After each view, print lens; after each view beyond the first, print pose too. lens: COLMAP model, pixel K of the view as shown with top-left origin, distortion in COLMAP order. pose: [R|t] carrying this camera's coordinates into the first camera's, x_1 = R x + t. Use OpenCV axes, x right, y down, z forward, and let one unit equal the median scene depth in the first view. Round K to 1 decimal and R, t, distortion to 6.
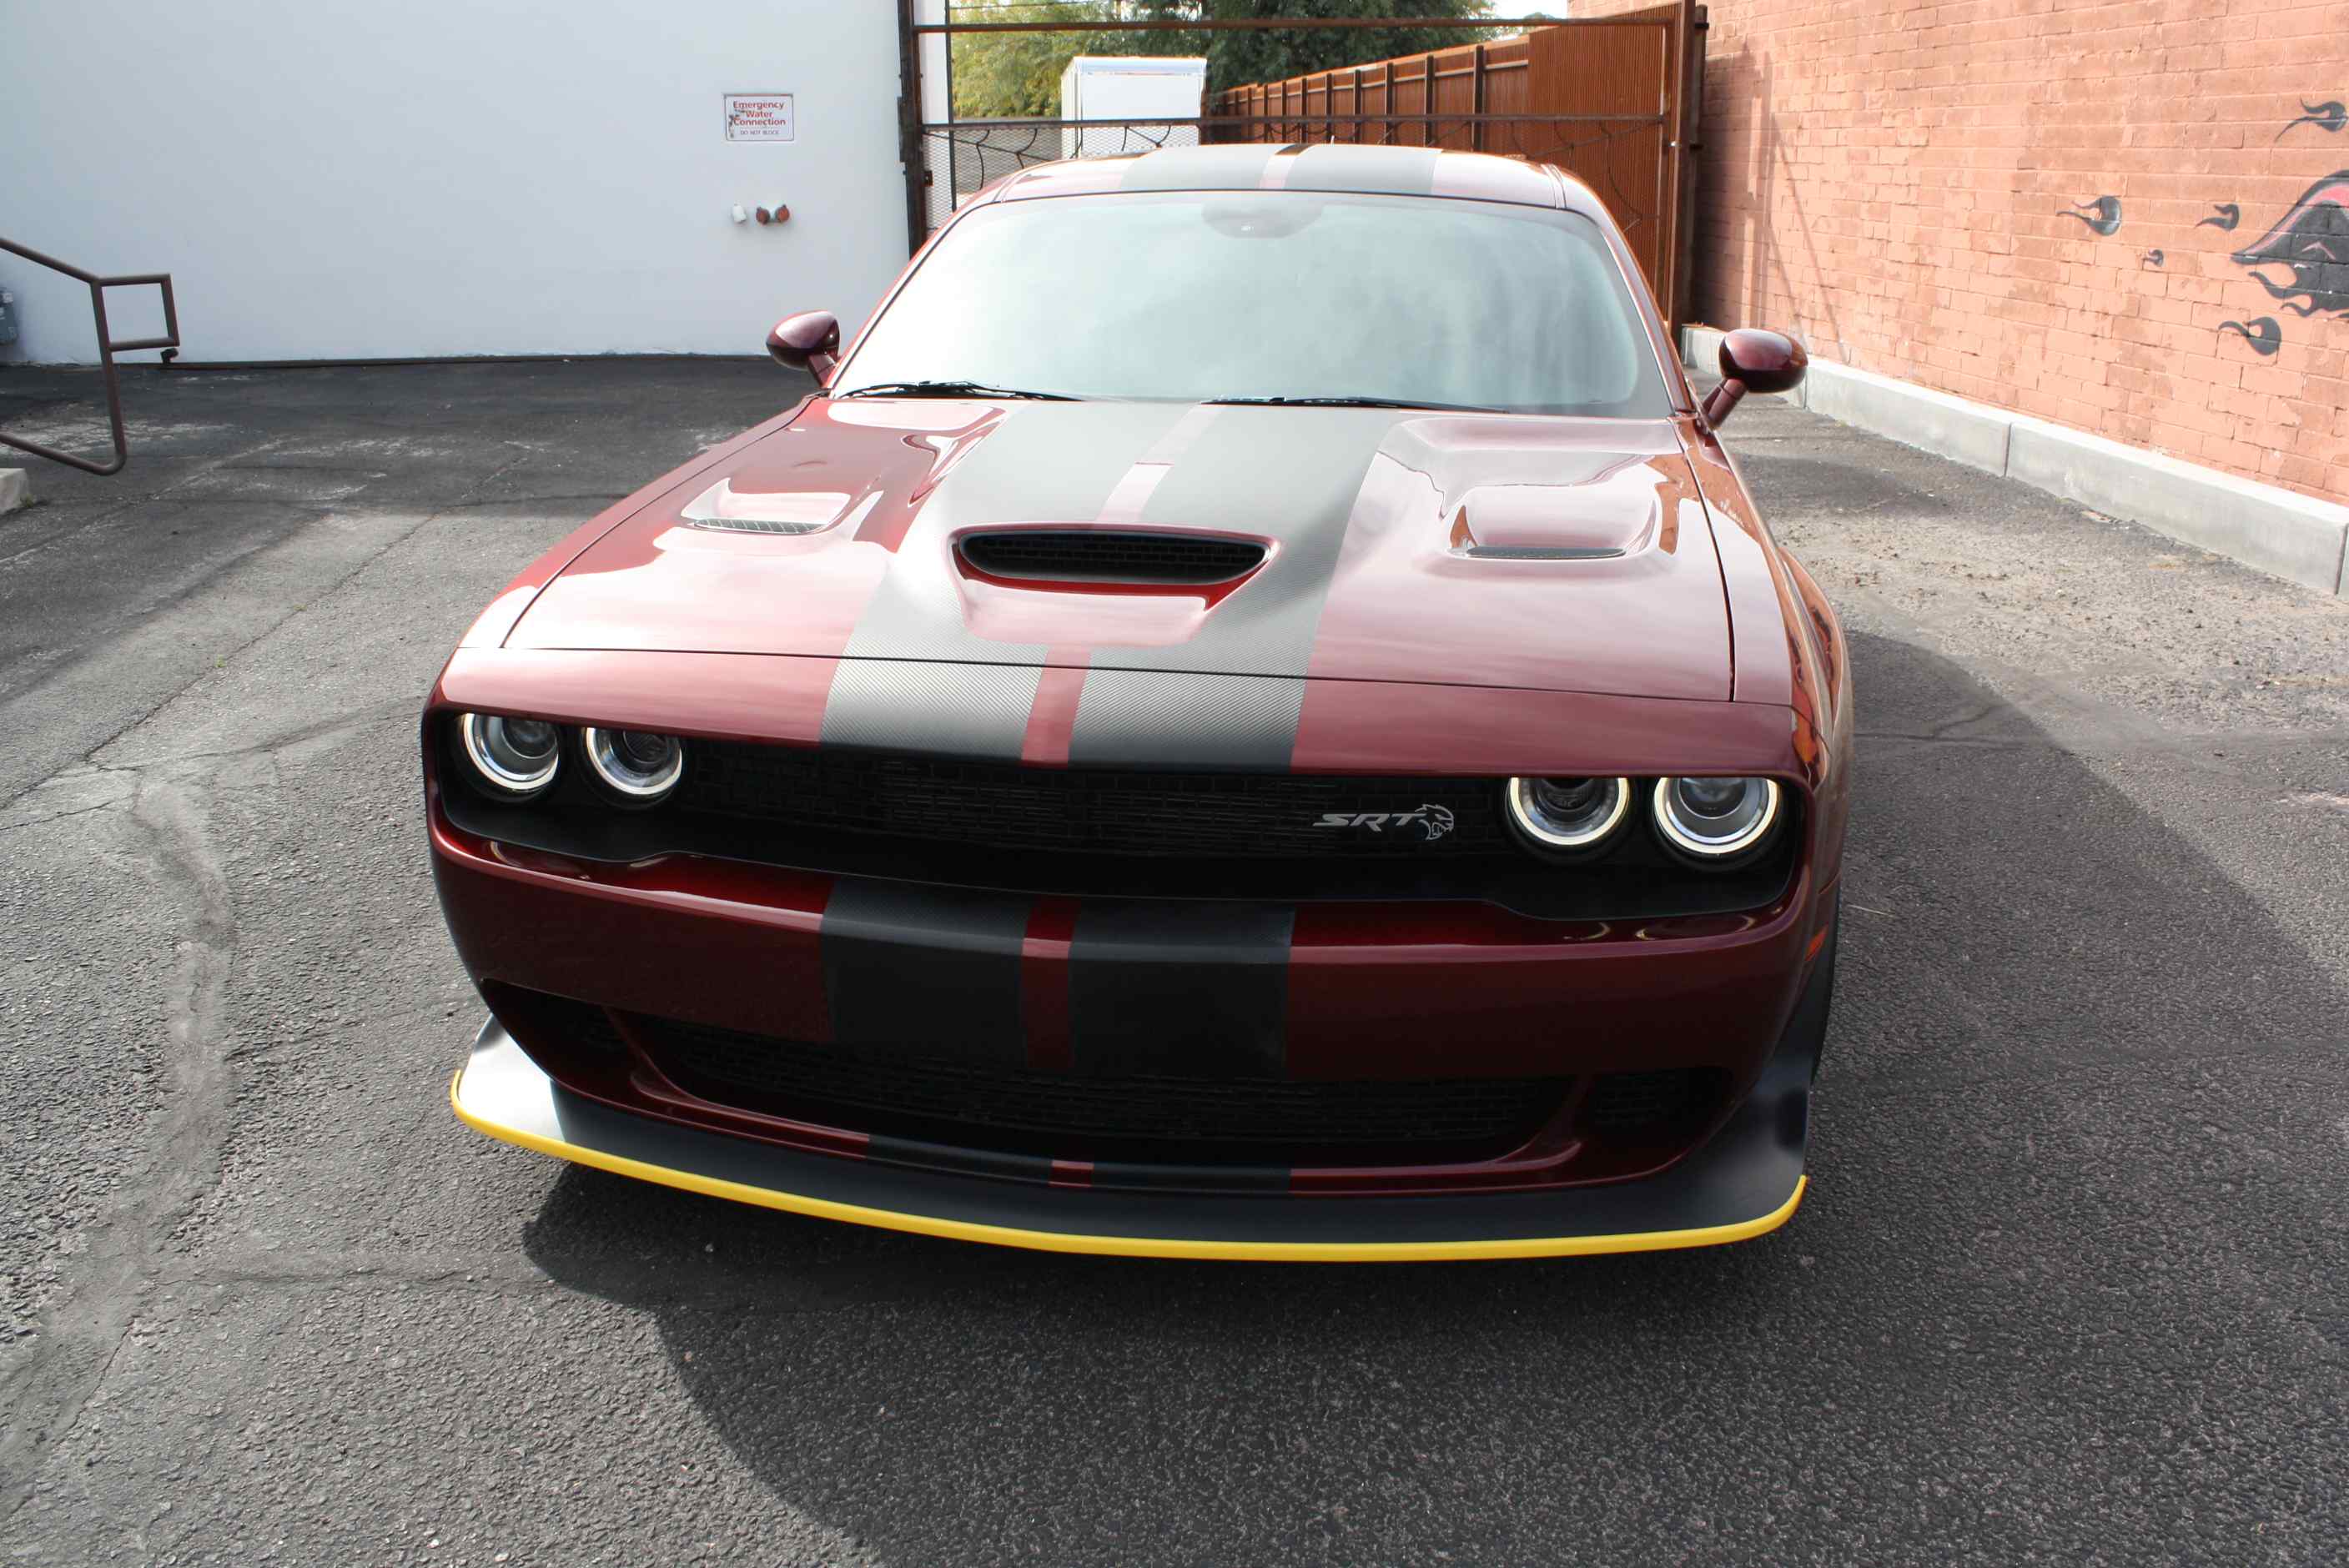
lens RADIAL K [[1980.8, 0, 1183.3], [0, 1980.8, 784.0], [0, 0, 1]] dist [-0.162660, 0.138206]
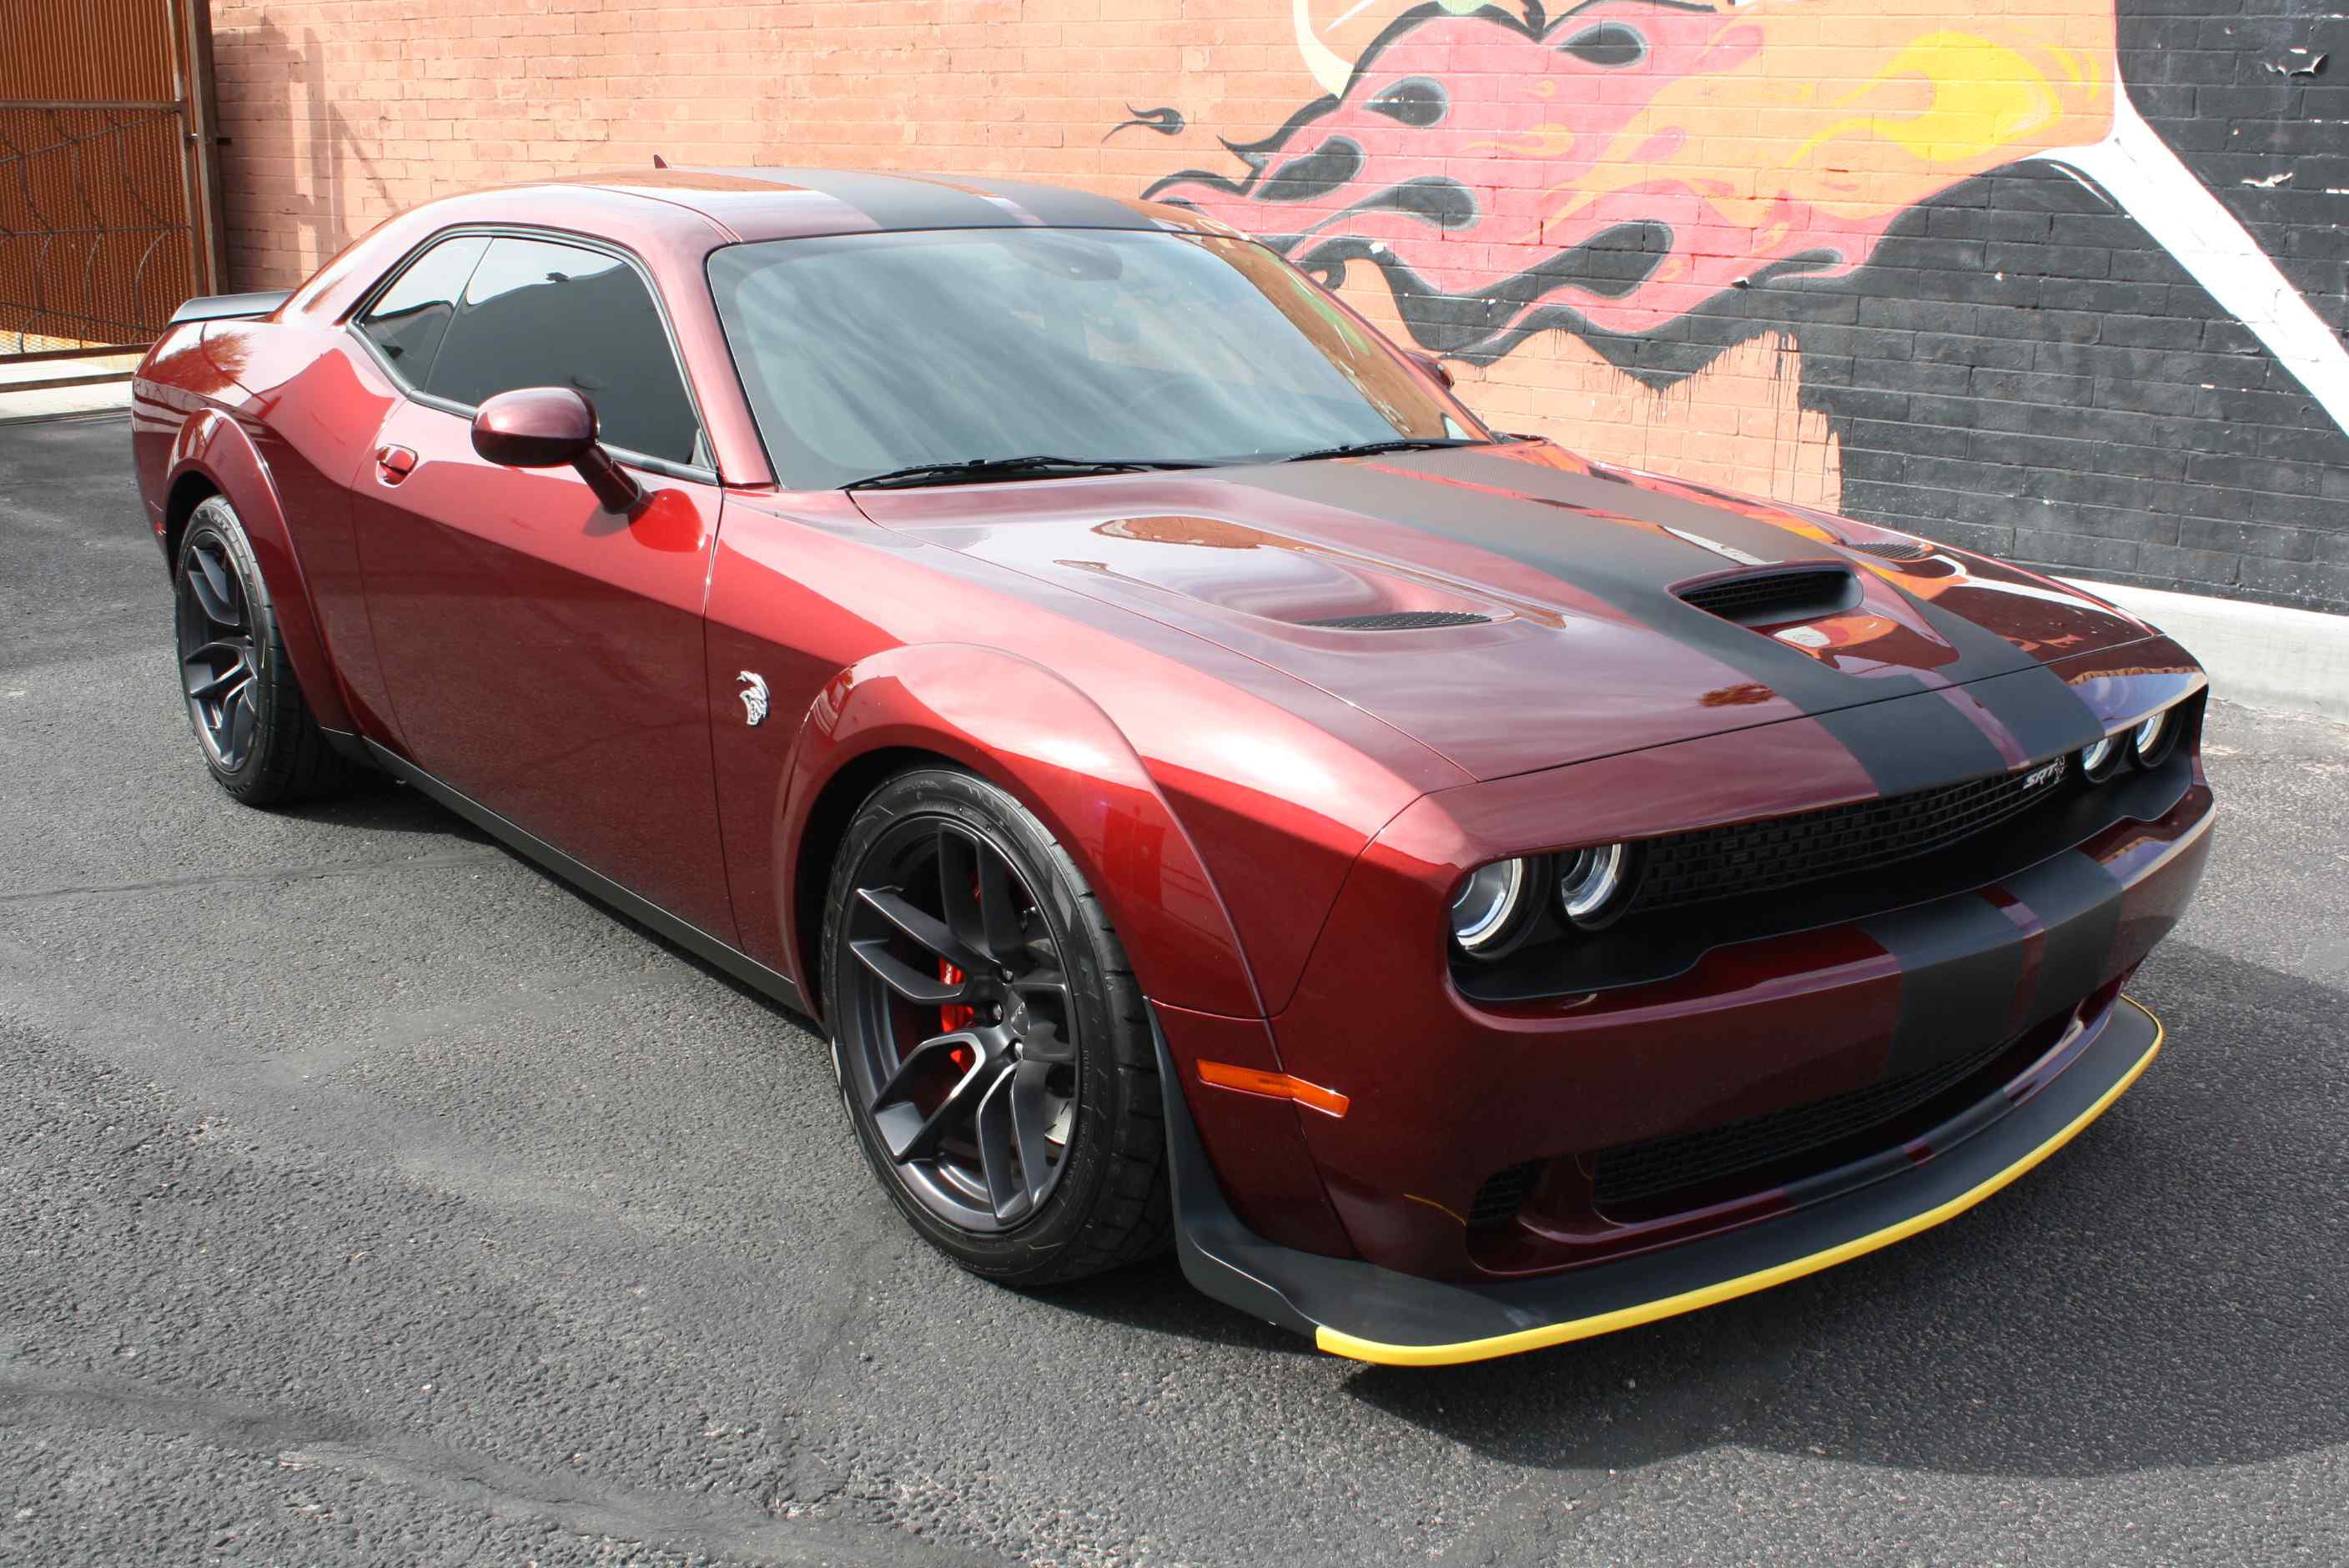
lens RADIAL K [[2327.5, 0, 1174.5], [0, 2327.5, 784.0], [0, 0, 1]] dist [-0.143398, 0.151368]
pose [[0.656165, -0.182293, 0.732268, -0.299233], [0.209083, 0.976311, 0.055693, -0.038735], [-0.725073, 0.116561, 0.678736, 0.101497]]
